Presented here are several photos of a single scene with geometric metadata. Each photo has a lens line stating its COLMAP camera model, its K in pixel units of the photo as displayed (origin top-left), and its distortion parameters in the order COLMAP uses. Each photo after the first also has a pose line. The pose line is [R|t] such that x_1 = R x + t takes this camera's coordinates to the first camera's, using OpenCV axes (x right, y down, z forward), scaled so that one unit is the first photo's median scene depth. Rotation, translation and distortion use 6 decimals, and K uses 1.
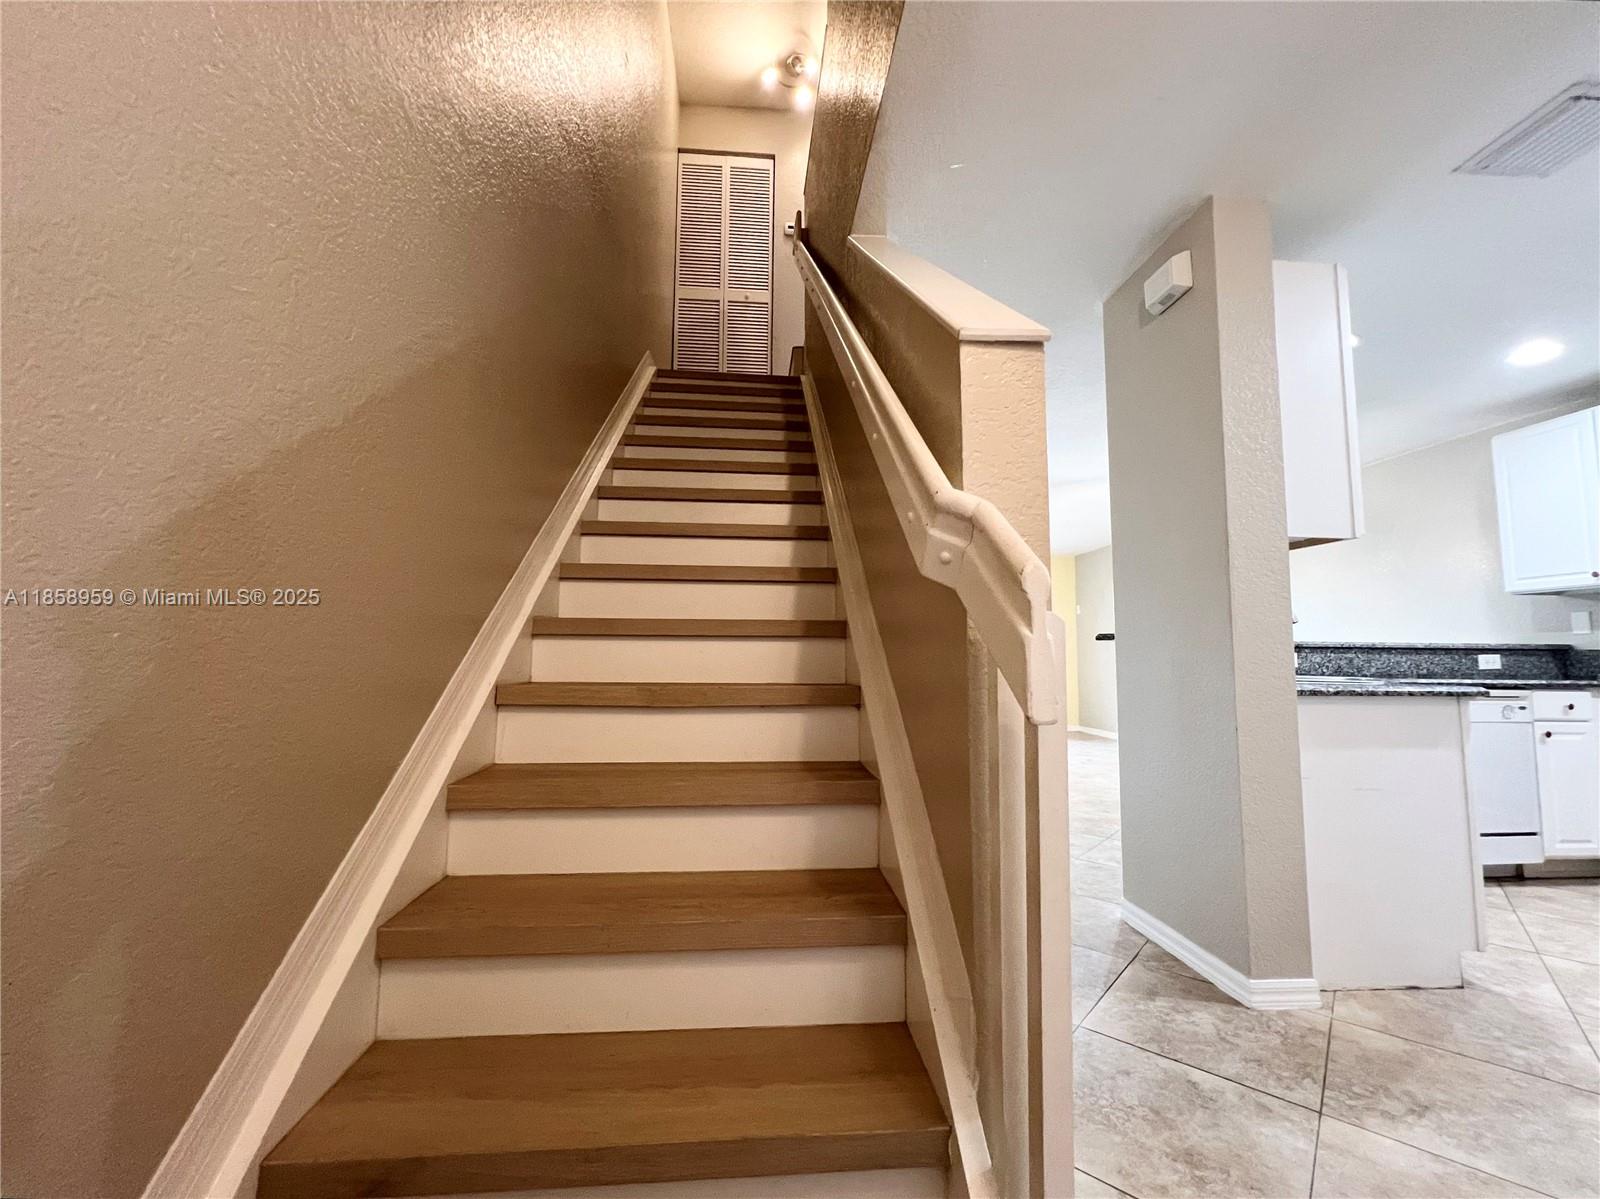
lens RADIAL K [[638.2, 0, 802.4], [0, 638.2, 602.8], [0, 0, 1]] dist [-0.001238, 0.000257]
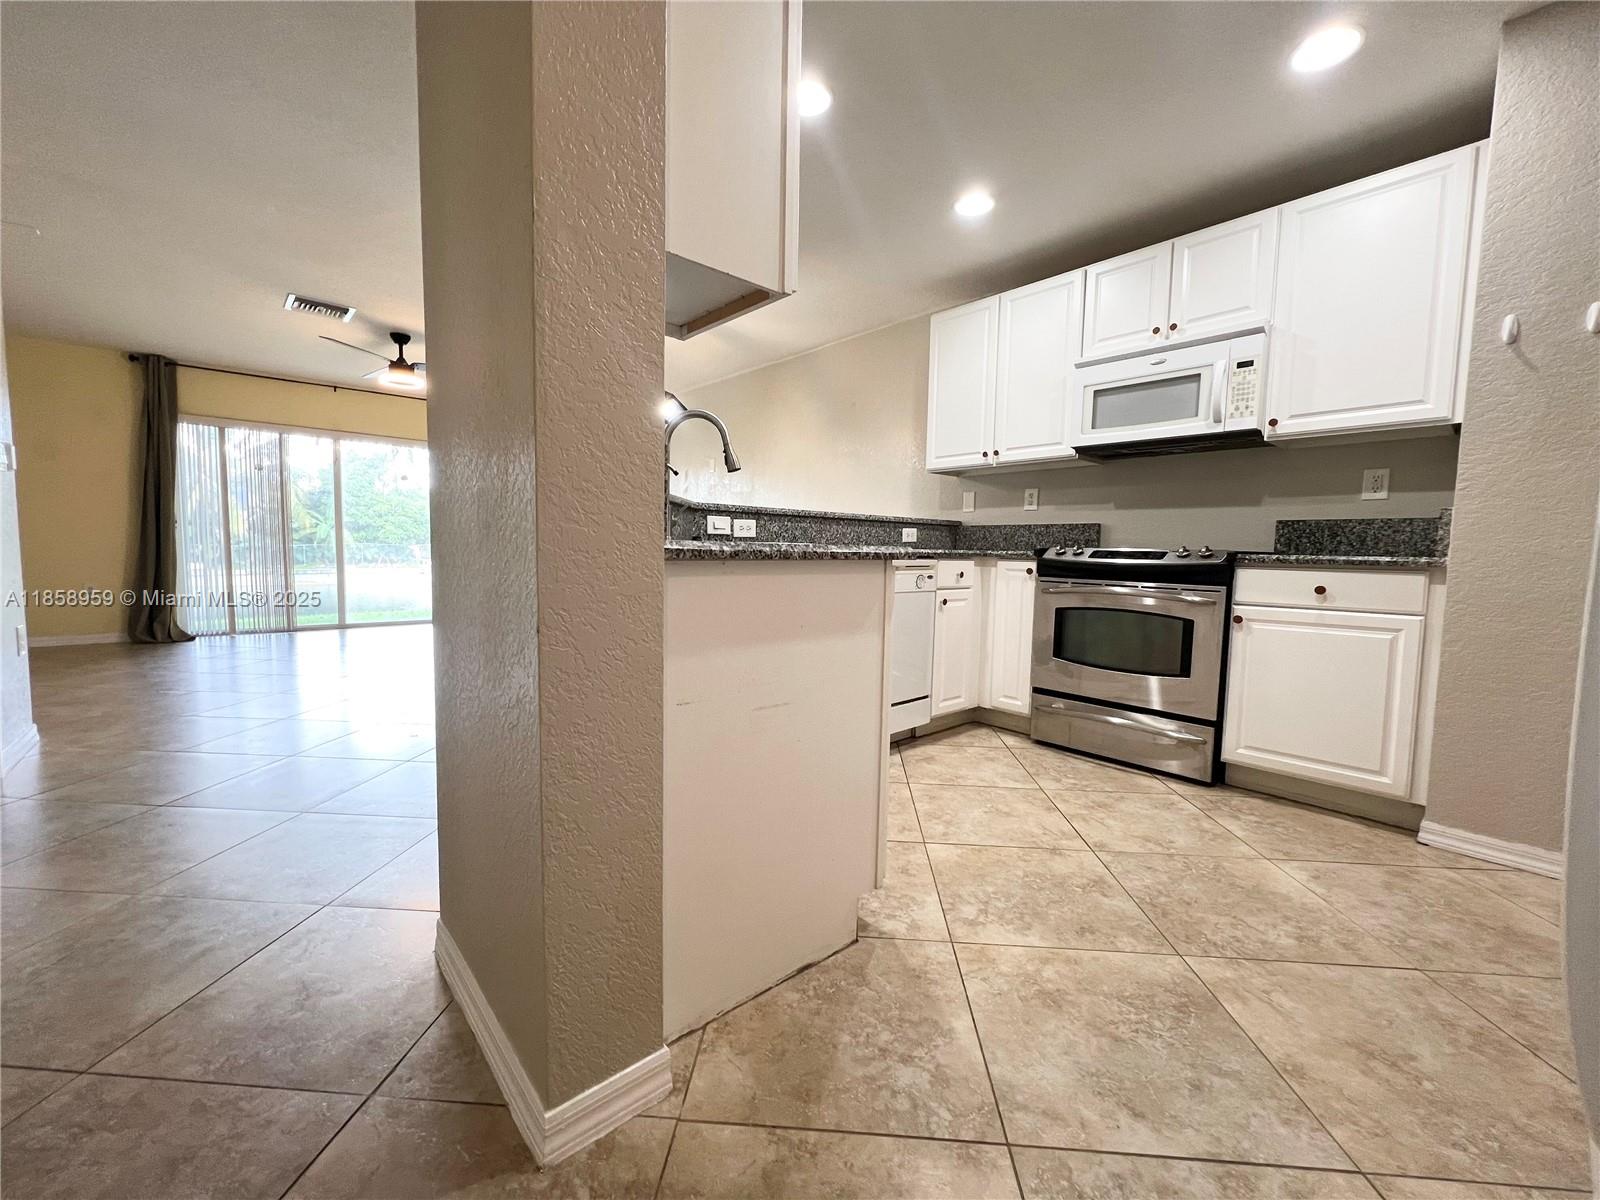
lens RADIAL K [[638.2, 0, 797.6], [0, 638.2, 599.2], [0, 0, 1]] dist [-0.001238, 0.000257]
pose [[0.792367, -0.042737, 0.608546, 0.547087], [-0.063562, 0.986330, 0.152029, 0.093136], [-0.606724, -0.159143, 0.778819, 0.527417]]
